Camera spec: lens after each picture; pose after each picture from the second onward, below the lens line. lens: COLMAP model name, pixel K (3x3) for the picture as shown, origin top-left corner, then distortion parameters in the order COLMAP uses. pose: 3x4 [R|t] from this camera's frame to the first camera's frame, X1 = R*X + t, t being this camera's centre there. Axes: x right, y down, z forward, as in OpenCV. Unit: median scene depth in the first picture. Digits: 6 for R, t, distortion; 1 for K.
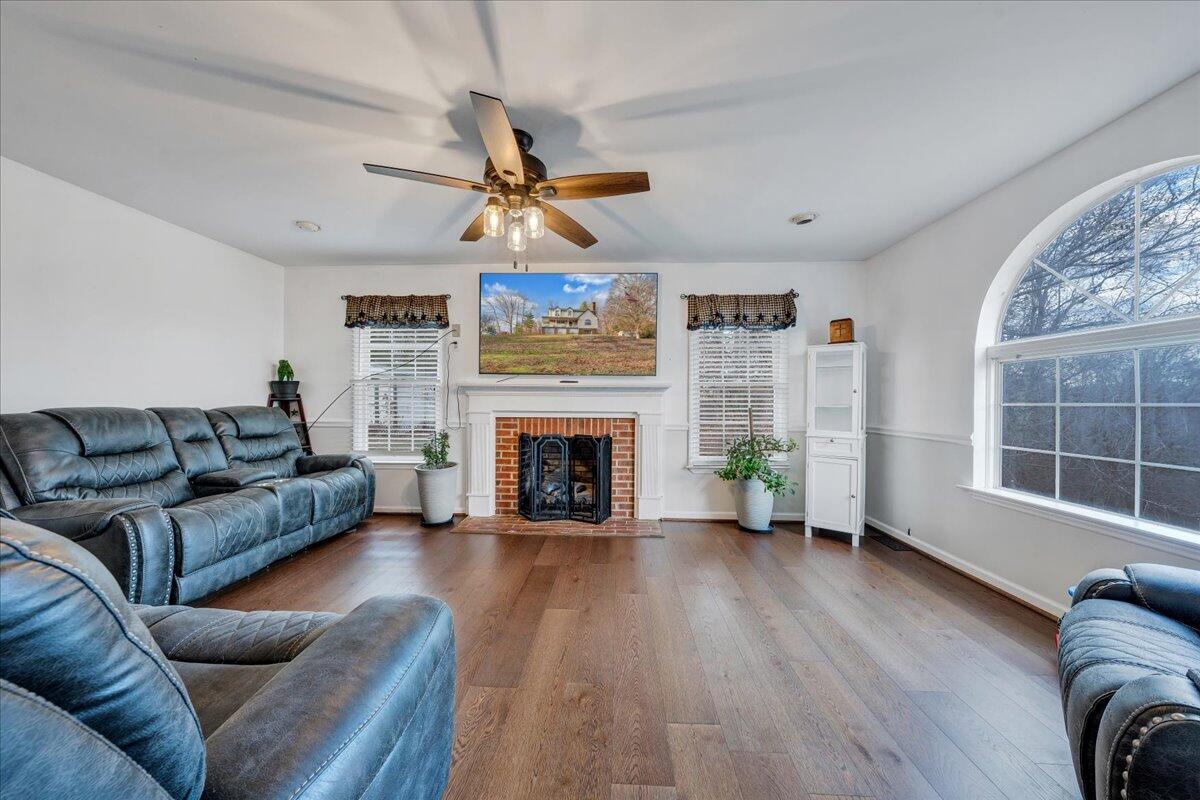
lens RADIAL K [[410.3, 0, 596.5], [0, 410.3, 403.3], [0, 0, 1]] dist [-0.000632, 0.000003]
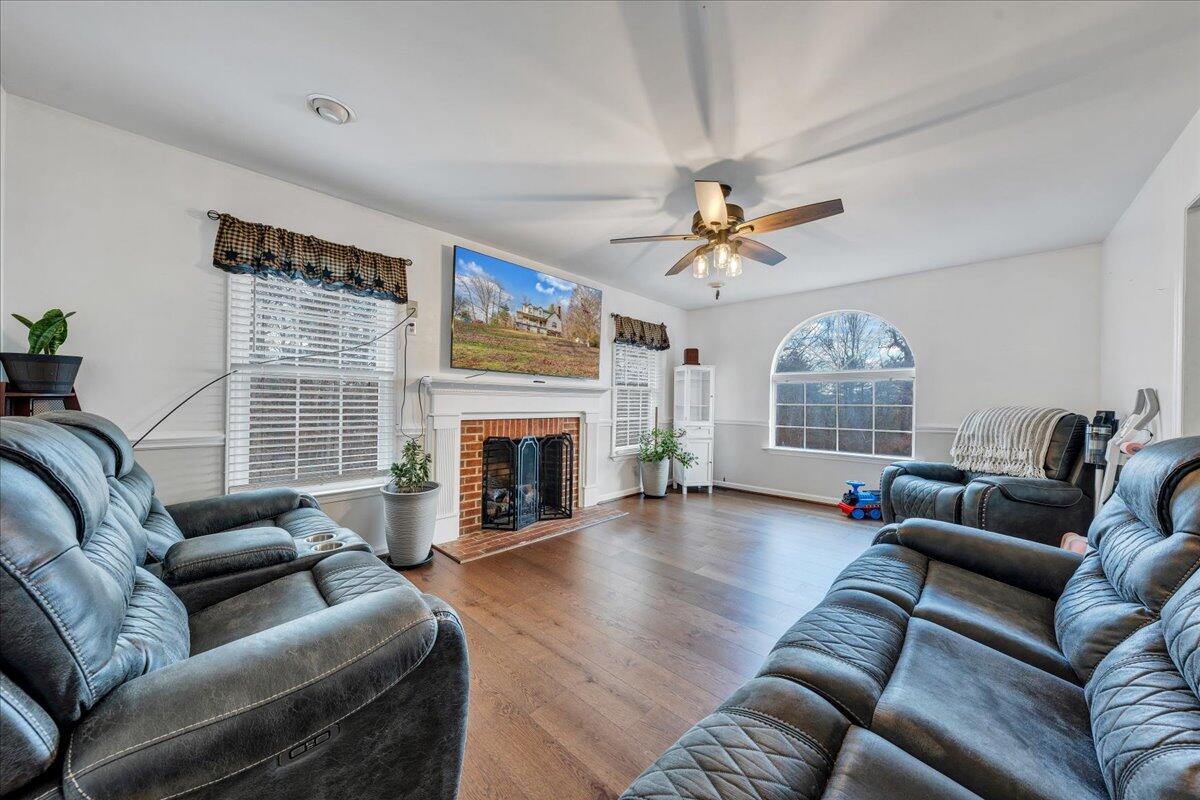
lens RADIAL K [[410.3, 0, 596.5], [0, 410.3, 403.3], [0, 0, 1]] dist [-0.000632, 0.000003]
pose [[0.646591, 0.000455, 0.762836, -0.725438], [-0.004455, 0.999985, 0.003180, -0.004552], [-0.762823, -0.005455, 0.646584, 0.252443]]
